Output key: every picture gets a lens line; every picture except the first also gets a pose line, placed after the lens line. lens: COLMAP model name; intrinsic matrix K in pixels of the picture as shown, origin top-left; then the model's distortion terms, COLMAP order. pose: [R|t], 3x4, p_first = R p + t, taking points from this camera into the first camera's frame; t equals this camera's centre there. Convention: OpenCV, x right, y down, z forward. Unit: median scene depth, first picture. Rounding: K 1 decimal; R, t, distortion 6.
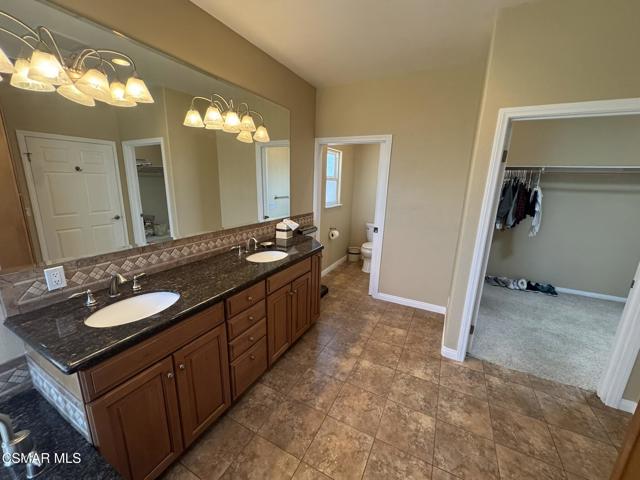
lens RADIAL K [[254.2, 0, 321.2], [0, 254.2, 238.0], [0, 0, 1]] dist [-0.001431, 0.000358]
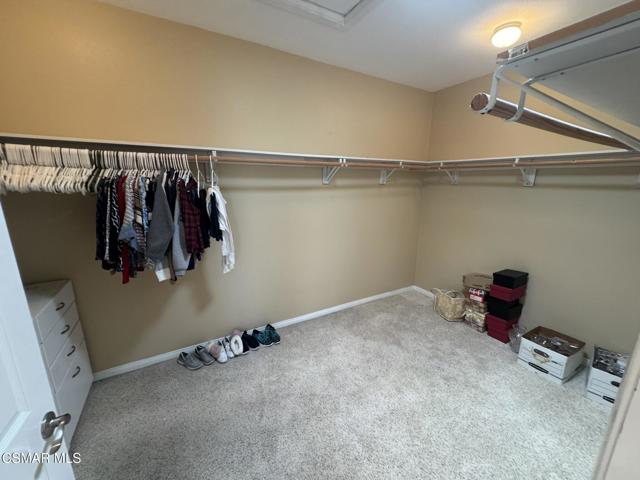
lens RADIAL K [[254.2, 0, 320.1], [0, 254.2, 239.4], [0, 0, 1]] dist [-0.001431, 0.000358]
pose [[0.543680, -0.214213, 0.811496, 0.503967], [0.198095, 0.972315, 0.123946, -0.111680], [-0.815580, 0.093367, 0.571062, 0.508287]]
